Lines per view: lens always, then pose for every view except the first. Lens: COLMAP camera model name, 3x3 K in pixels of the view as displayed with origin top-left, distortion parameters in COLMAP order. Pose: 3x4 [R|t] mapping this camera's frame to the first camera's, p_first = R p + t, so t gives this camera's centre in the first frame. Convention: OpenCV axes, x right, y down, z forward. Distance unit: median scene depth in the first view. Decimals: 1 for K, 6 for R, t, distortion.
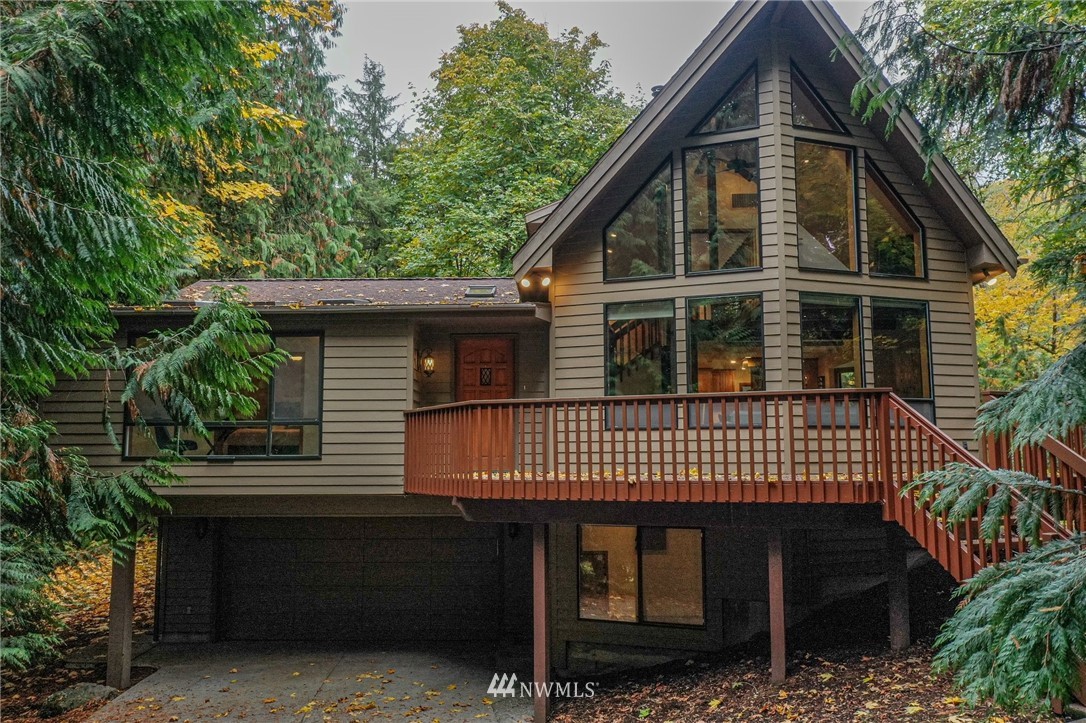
lens RADIAL K [[859.5, 0, 542.5], [0, 859.5, 357.1], [0, 0, 1]] dist [-0.021860, 0.003113]
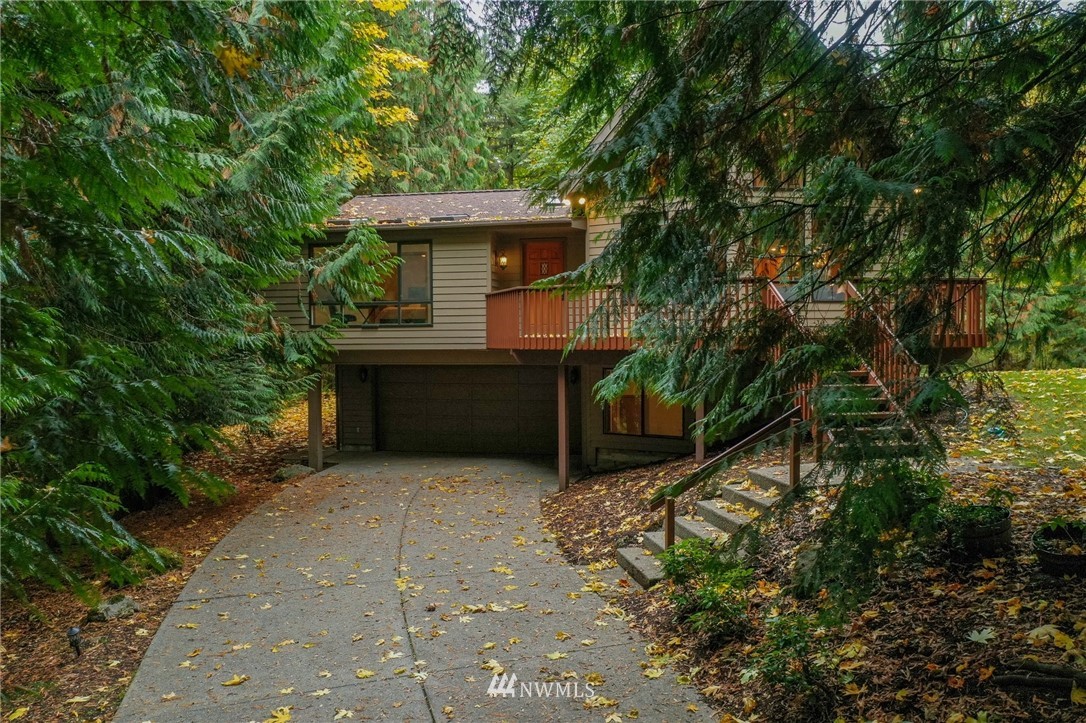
lens RADIAL K [[865.6, 0, 543.0], [0, 865.6, 367.1], [0, 0, 1]] dist [-0.037303, 0.000090]
pose [[0.982163, 0.005032, -0.187962, 0.217458], [0.023076, 0.988859, 0.147057, -0.029259], [0.186608, -0.148772, 0.971105, -0.450228]]
